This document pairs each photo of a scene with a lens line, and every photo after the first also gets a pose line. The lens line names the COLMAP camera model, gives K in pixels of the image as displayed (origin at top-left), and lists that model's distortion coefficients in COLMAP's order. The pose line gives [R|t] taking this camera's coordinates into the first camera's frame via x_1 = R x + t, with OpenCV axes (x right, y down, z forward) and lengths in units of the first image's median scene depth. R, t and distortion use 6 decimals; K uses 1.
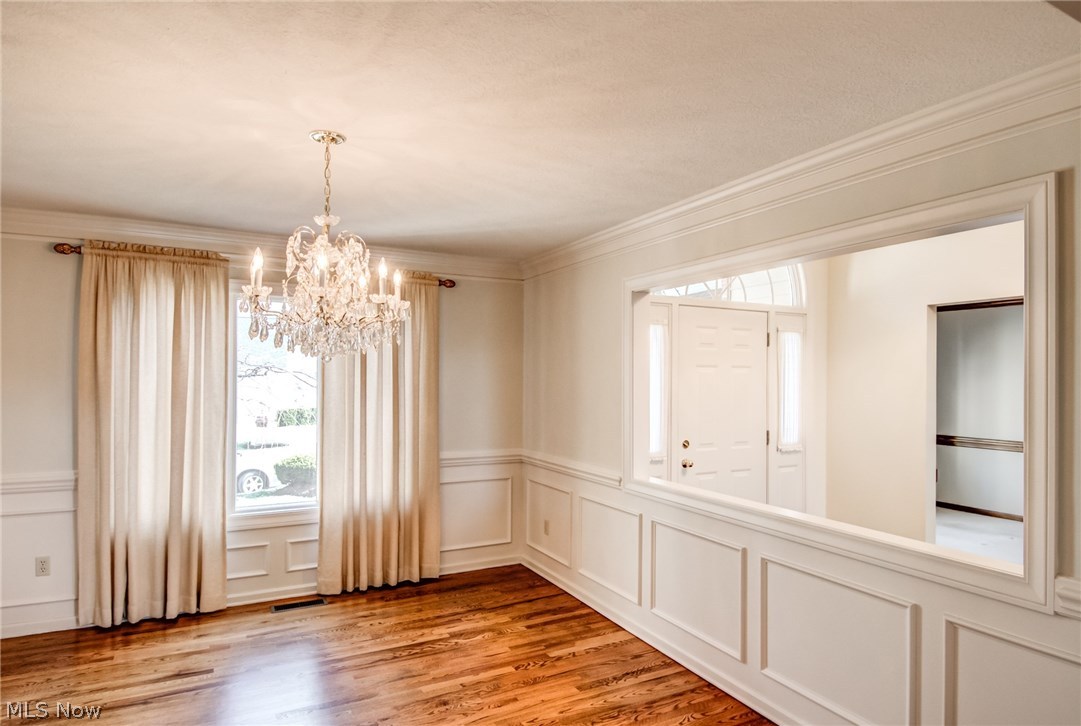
lens RADIAL K [[634.3, 0, 549.4], [0, 634.3, 369.3], [0, 0, 1]] dist [0.000815, -0.001927]
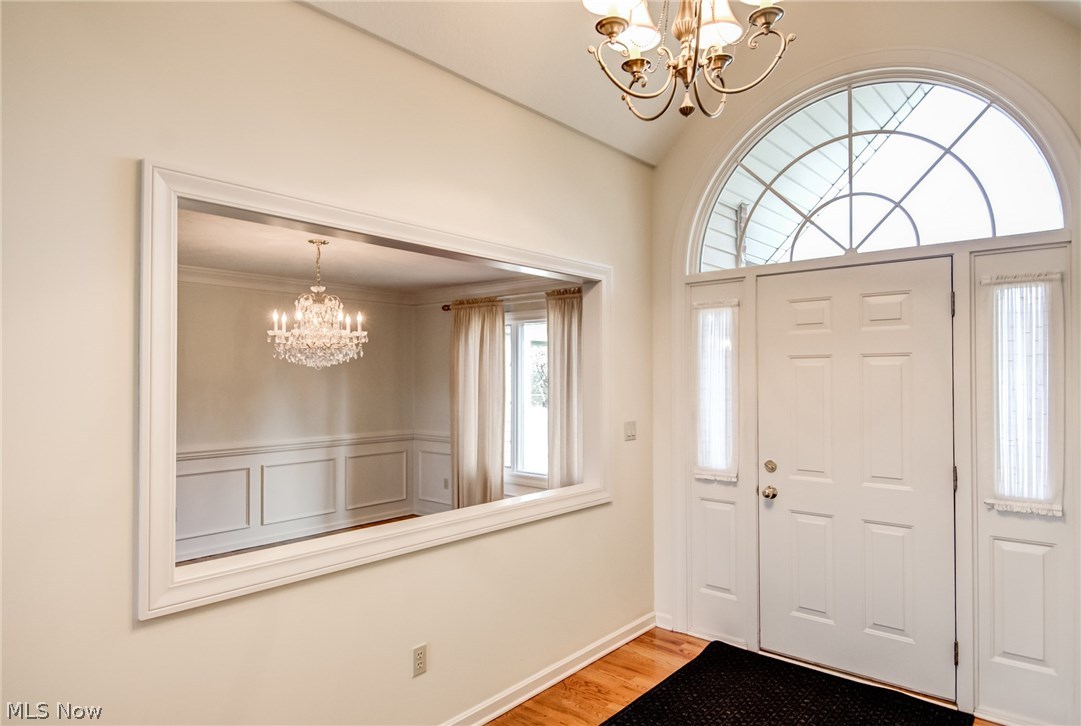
lens RADIAL K [[634.3, 0, 549.4], [0, 634.3, 369.3], [0, 0, 1]] dist [0.000815, -0.001927]
pose [[0.349412, -0.022867, -0.936690, 1.302104], [0.012344, 0.999728, -0.019801, 0.030061], [0.936888, -0.004643, 0.349599, 0.818582]]
